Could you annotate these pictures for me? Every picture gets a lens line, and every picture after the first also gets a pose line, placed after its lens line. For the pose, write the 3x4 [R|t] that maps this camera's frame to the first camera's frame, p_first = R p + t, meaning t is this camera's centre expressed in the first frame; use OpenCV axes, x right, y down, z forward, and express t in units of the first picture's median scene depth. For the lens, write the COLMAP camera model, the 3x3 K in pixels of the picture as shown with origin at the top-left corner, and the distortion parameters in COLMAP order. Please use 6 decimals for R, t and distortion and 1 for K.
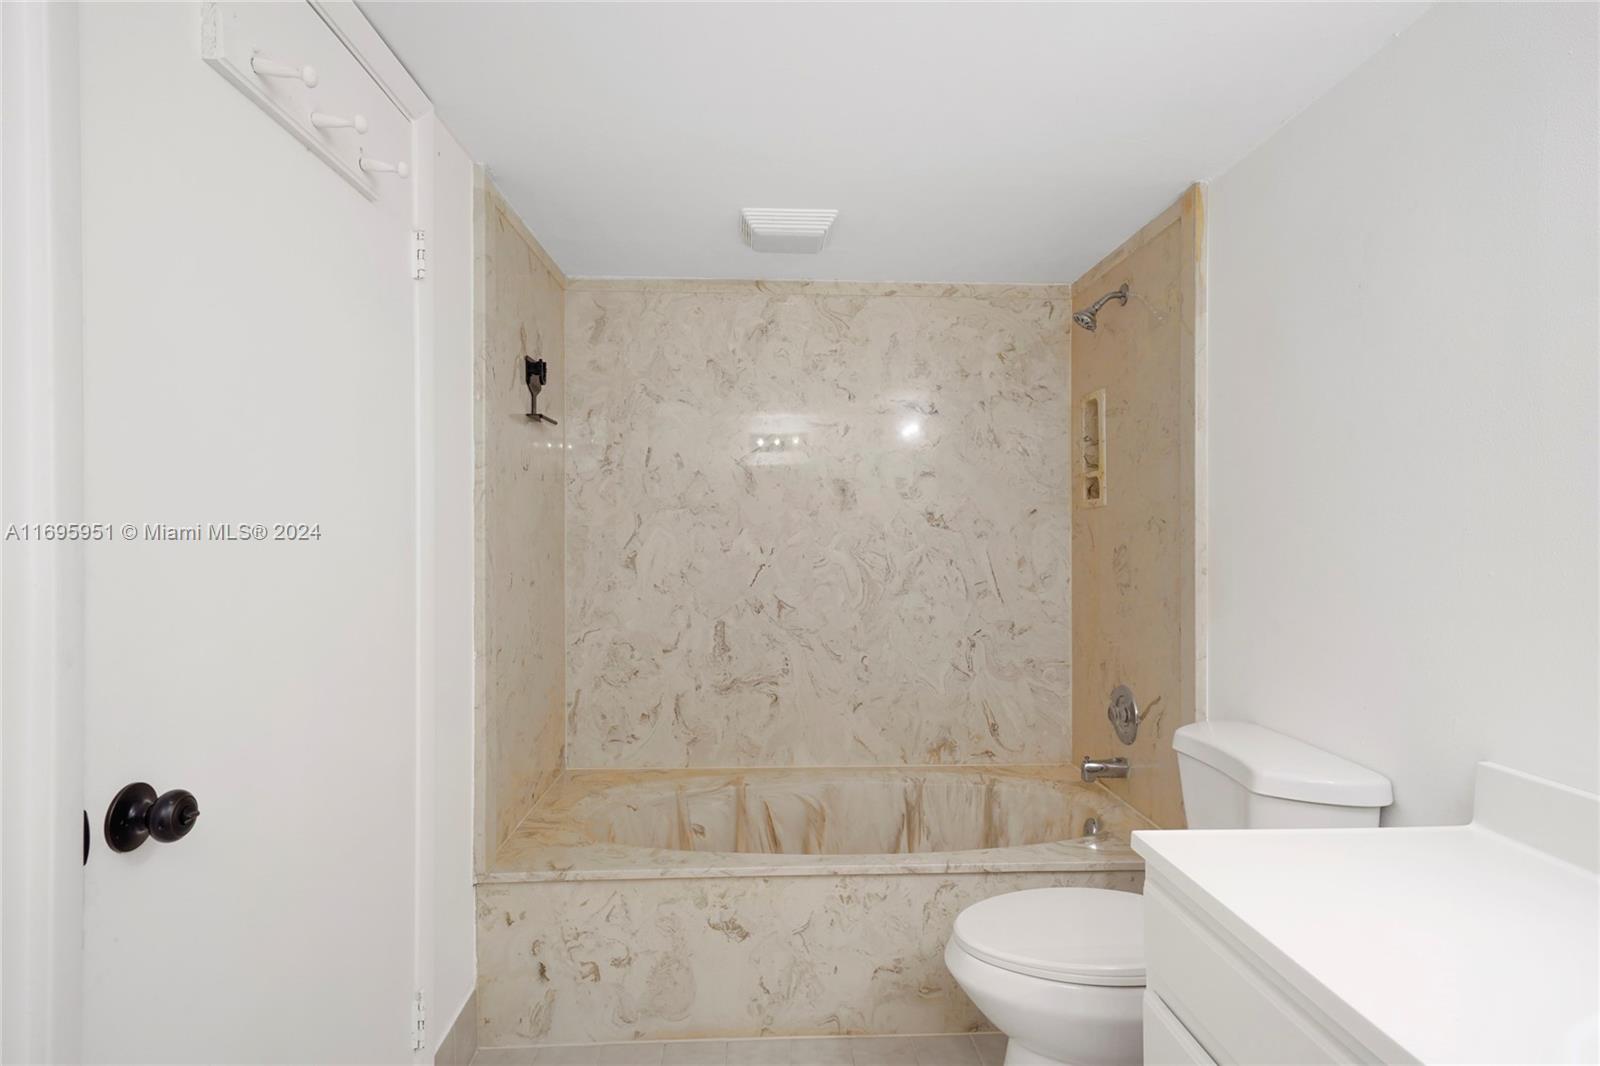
lens RADIAL K [[842.4, 0, 800.0], [0, 842.4, 533.0], [0, 0, 1]] dist [0.014004, 0.000077]
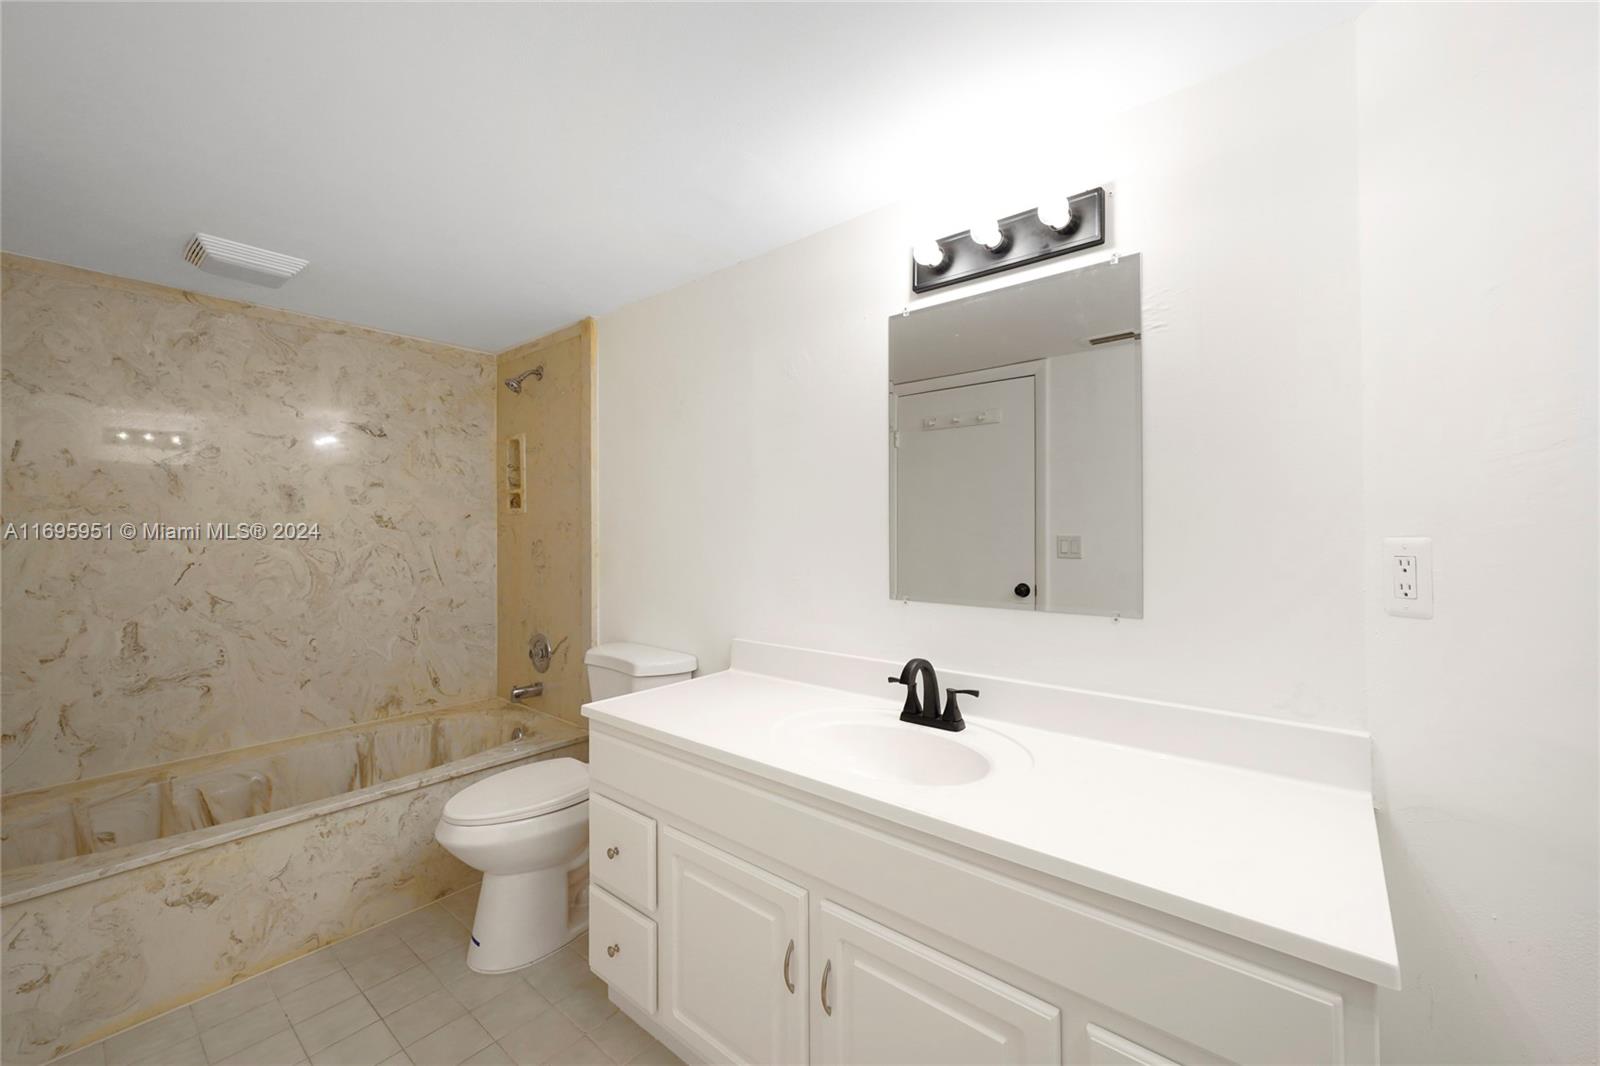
lens RADIAL K [[629.9, 0, 806.9], [0, 629.9, 524.2], [0, 0, 1]] dist [0.001920, 0.000055]
pose [[0.673325, 0.004412, 0.739333, -0.109276], [0.004028, 0.999945, -0.009636, -0.000586], [-0.739335, 0.009466, 0.673271, -0.090387]]
